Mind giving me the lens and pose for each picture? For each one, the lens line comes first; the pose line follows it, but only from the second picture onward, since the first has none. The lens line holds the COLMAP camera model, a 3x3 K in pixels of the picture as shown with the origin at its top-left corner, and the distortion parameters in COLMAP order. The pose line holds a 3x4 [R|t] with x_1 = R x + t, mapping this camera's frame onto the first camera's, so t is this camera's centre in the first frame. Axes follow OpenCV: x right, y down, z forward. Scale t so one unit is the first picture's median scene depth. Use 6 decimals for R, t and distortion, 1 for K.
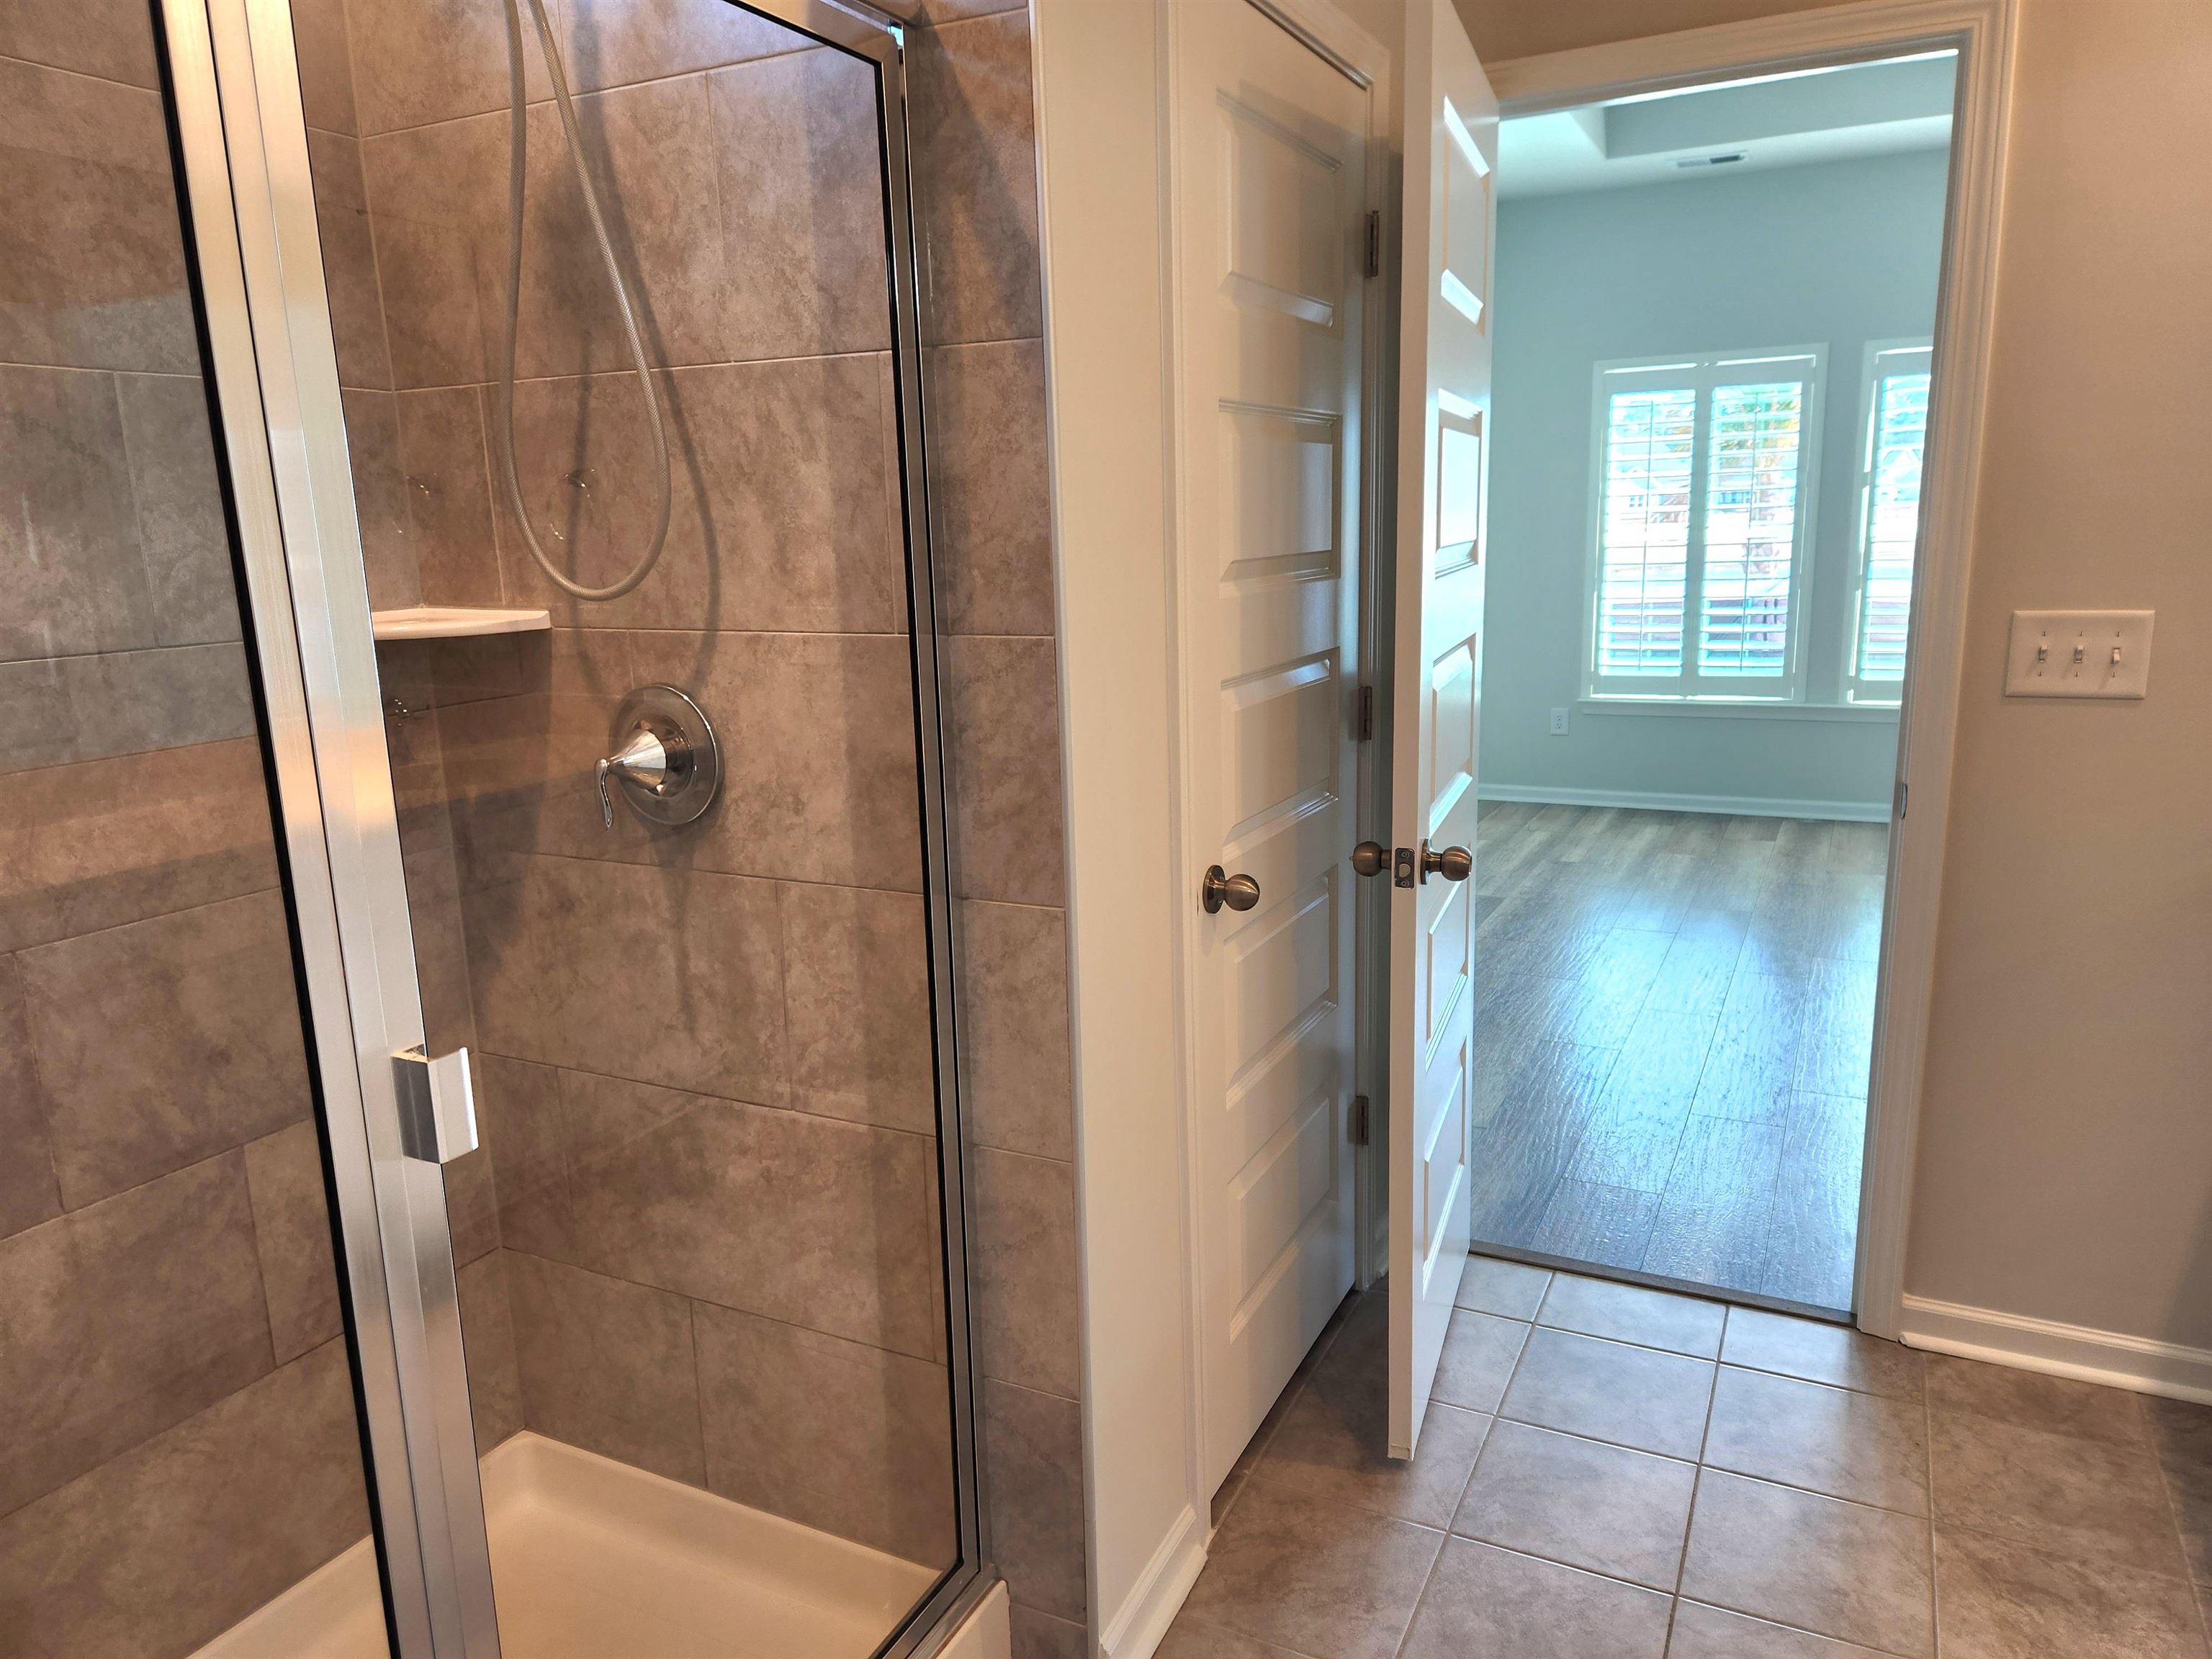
lens RADIAL K [[1511.9, 0, 1101.1], [0, 1511.9, 838.0], [0, 0, 1]] dist [0.088511, -0.075207]
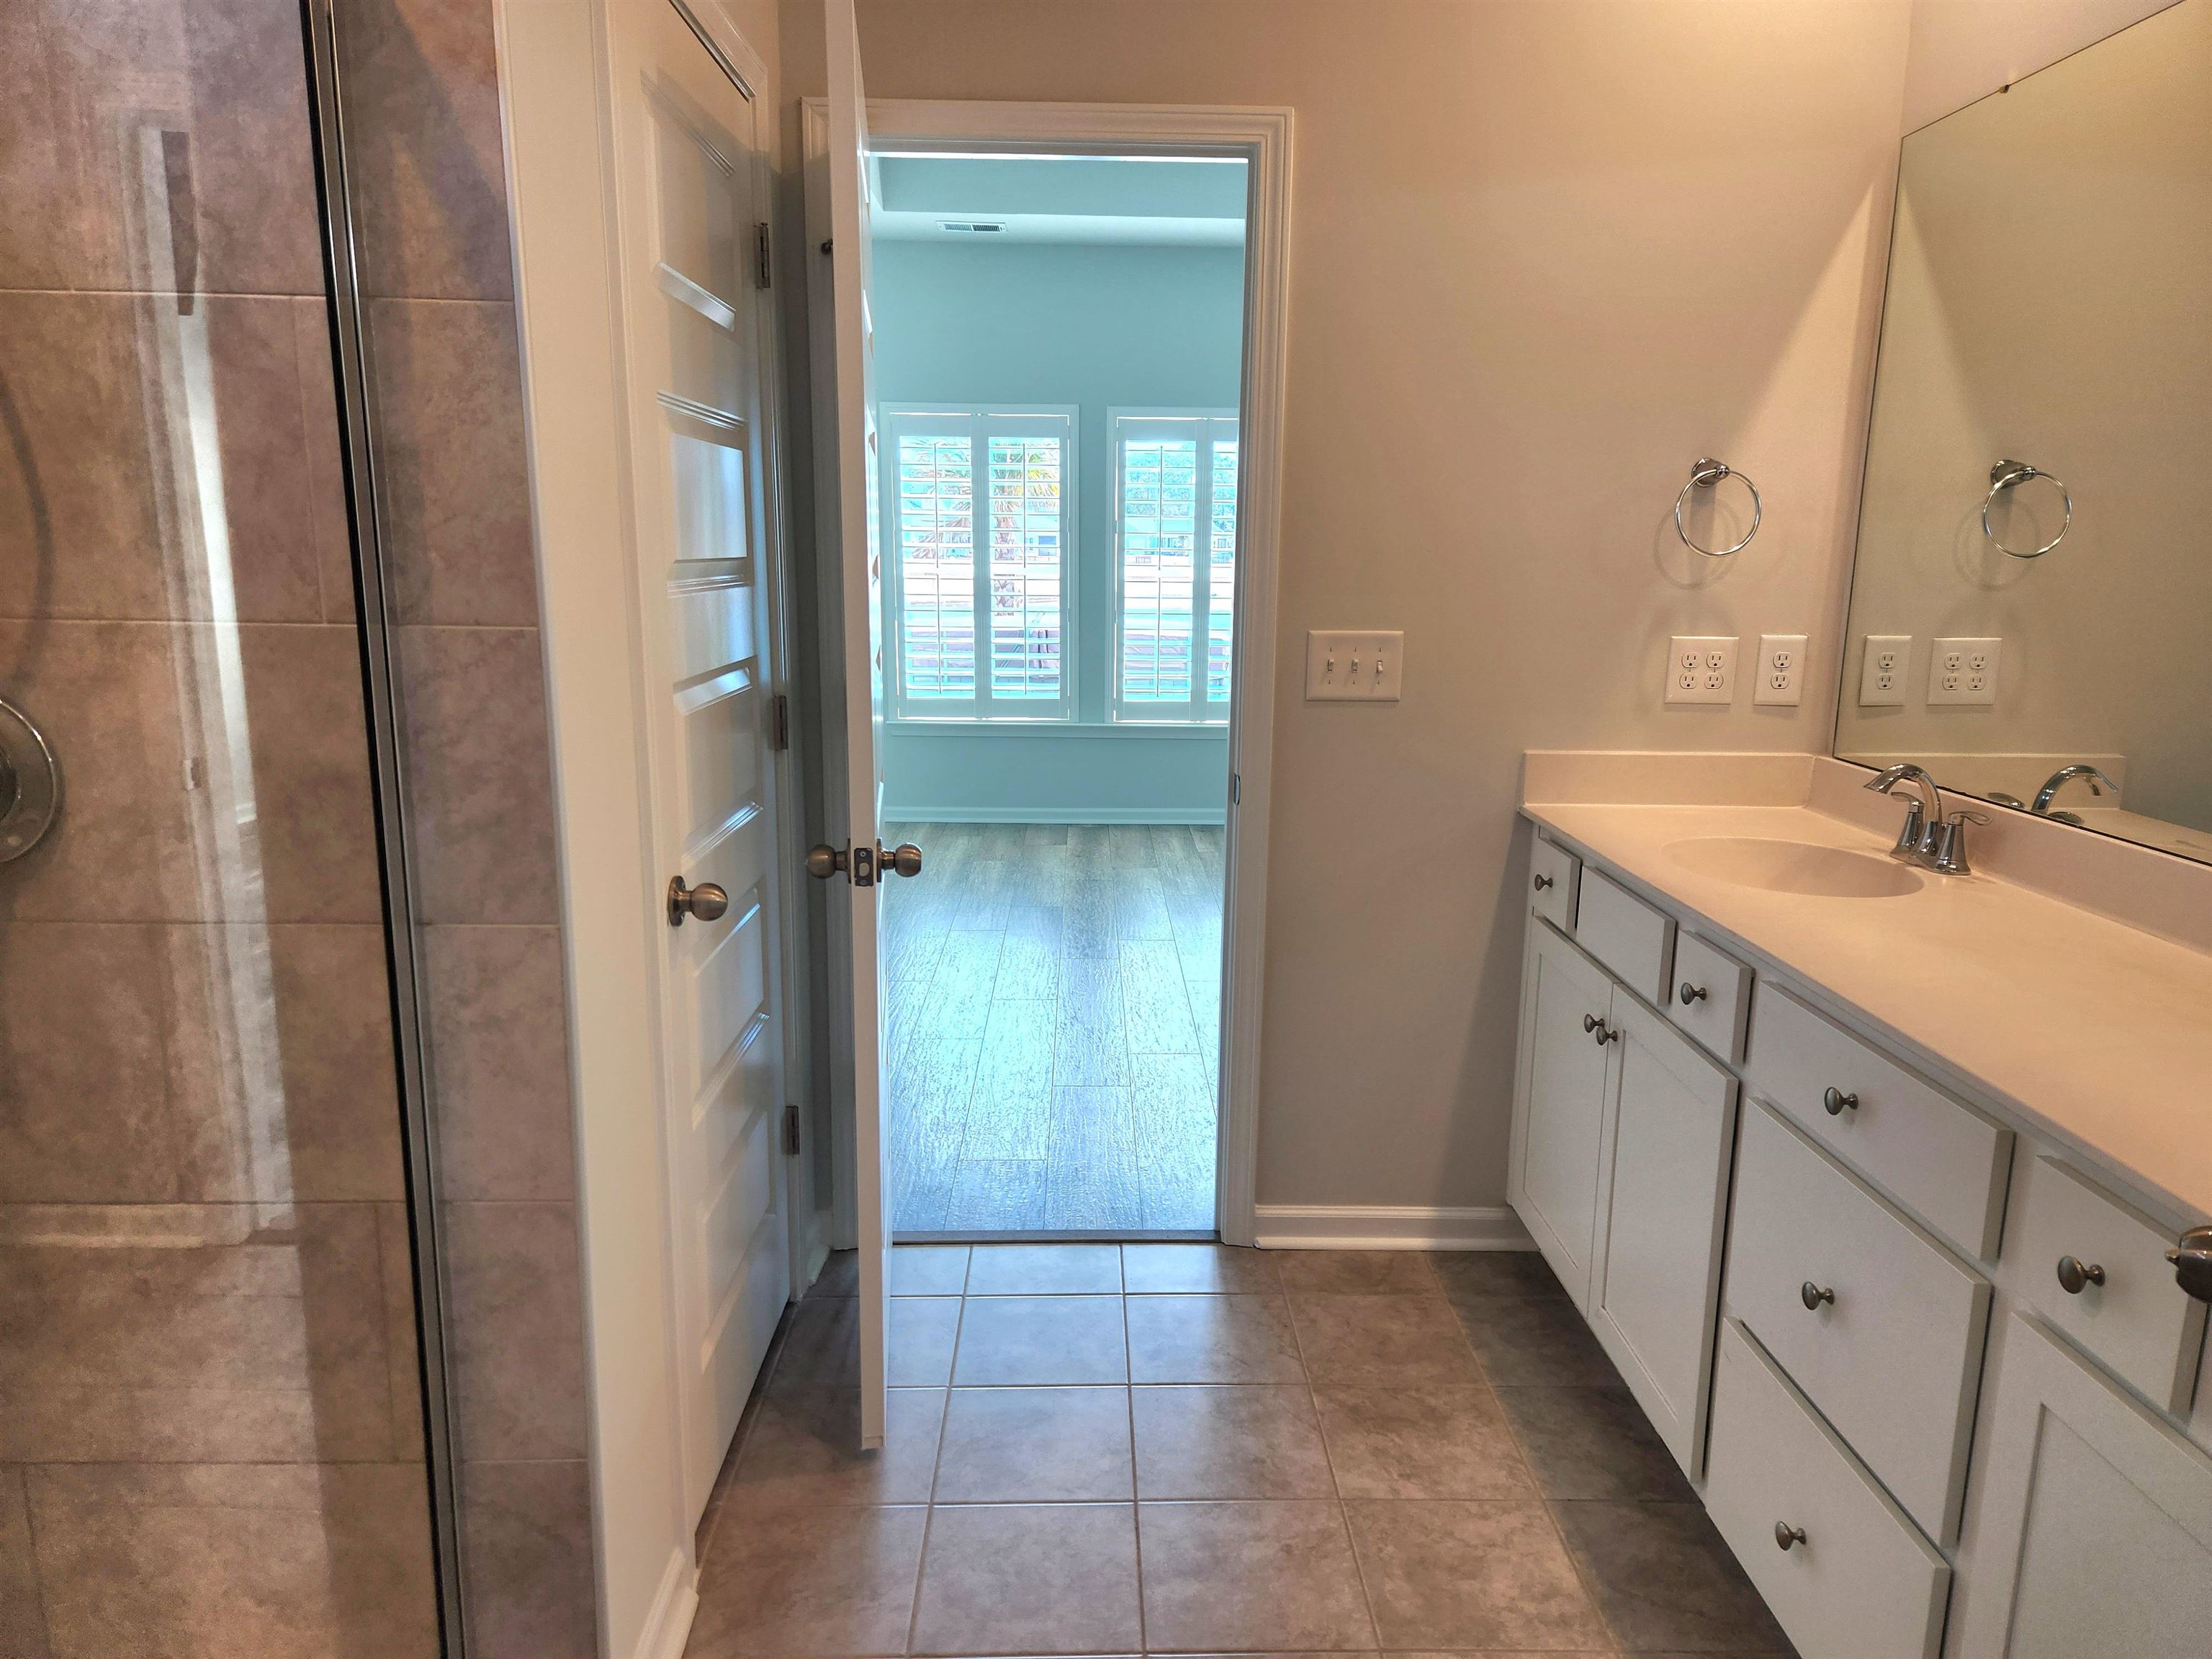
lens RADIAL K [[1499.2, 0, 1113.9], [0, 1499.2, 842.2], [0, 0, 1]] dist [0.067286, -0.052445]
pose [[0.882986, -0.052939, 0.466406, -0.130741], [0.061407, 0.998108, -0.002965, 0.017481], [-0.465366, 0.031258, 0.884566, 0.025006]]
